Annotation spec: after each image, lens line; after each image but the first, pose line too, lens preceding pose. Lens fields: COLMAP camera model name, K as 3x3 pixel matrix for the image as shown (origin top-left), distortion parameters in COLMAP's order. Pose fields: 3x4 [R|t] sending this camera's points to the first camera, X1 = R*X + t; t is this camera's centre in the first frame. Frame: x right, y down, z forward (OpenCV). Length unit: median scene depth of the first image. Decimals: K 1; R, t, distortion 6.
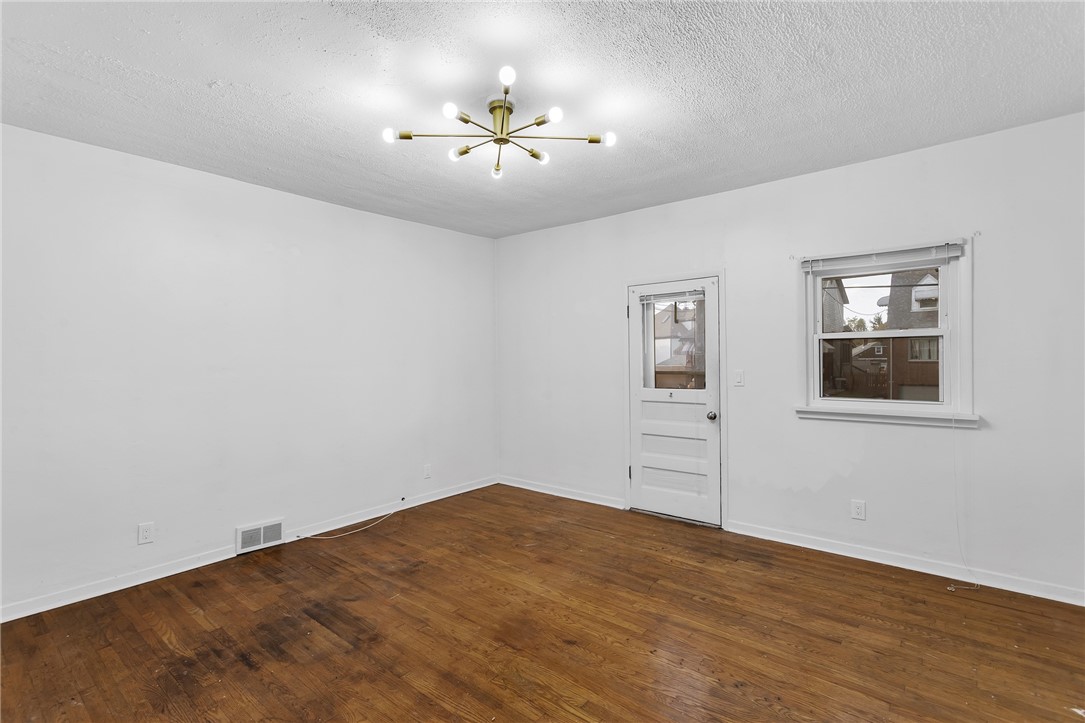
lens RADIAL K [[741.7, 0, 542.5], [0, 741.7, 361.5], [0, 0, 1]] dist [-0.004725, -0.001666]
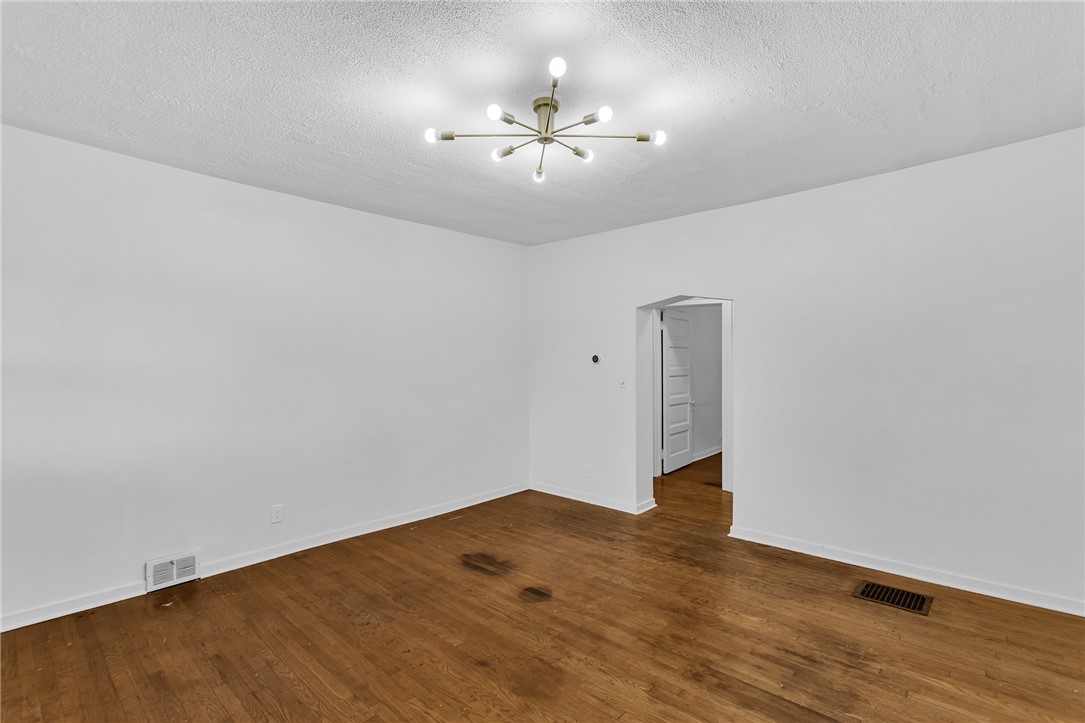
lens RADIAL K [[741.7, 0, 542.5], [0, 741.7, 361.5], [0, 0, 1]] dist [-0.004725, -0.001666]
pose [[-0.999109, 0.015183, 0.039386, -0.084193], [0.015480, 0.999854, 0.007252, -0.016942], [-0.039270, 0.007855, -0.999198, 1.963769]]
